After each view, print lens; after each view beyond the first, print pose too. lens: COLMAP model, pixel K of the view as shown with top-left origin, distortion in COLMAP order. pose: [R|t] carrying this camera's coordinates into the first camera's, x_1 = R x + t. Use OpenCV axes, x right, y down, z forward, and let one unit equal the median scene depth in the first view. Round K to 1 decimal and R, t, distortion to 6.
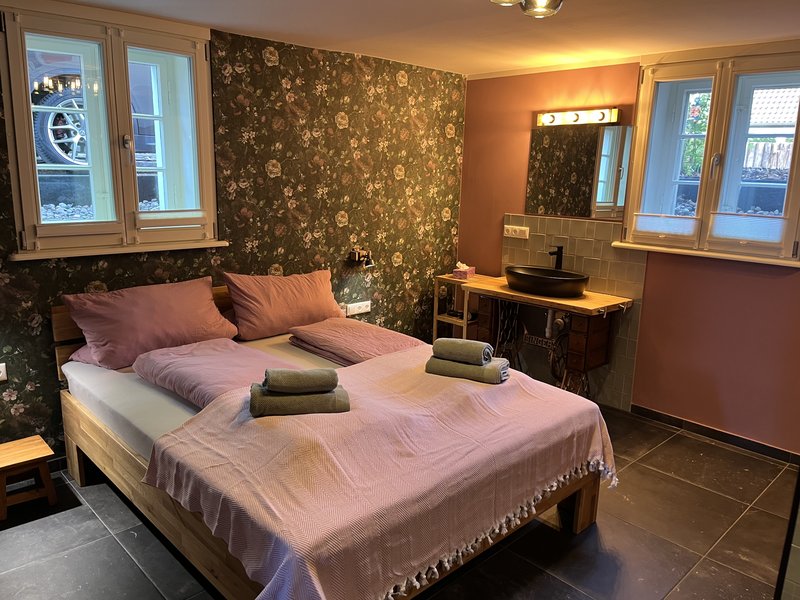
lens RADIAL K [[607.1, 0, 400.0], [0, 607.1, 300.0], [0, 0, 1]] dist [0.027866, -0.001419]
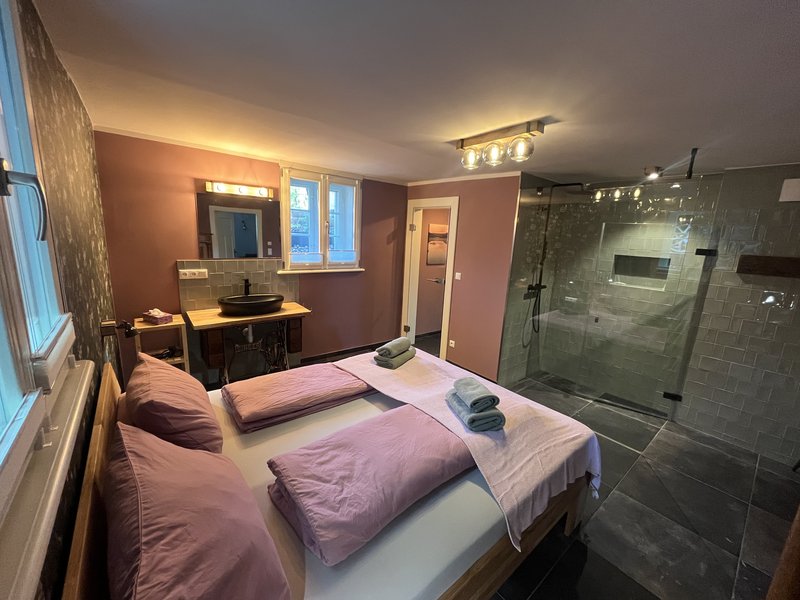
lens RADIAL K [[320.6, 0, 400.0], [0, 320.6, 300.0], [0, 0, 1]] dist [-0.001074, -0.000059]
pose [[0.087396, -0.221983, 0.971126, -0.481169], [0.160503, 0.965257, 0.206197, -0.146996], [-0.983159, 0.137848, 0.119989, 0.587793]]
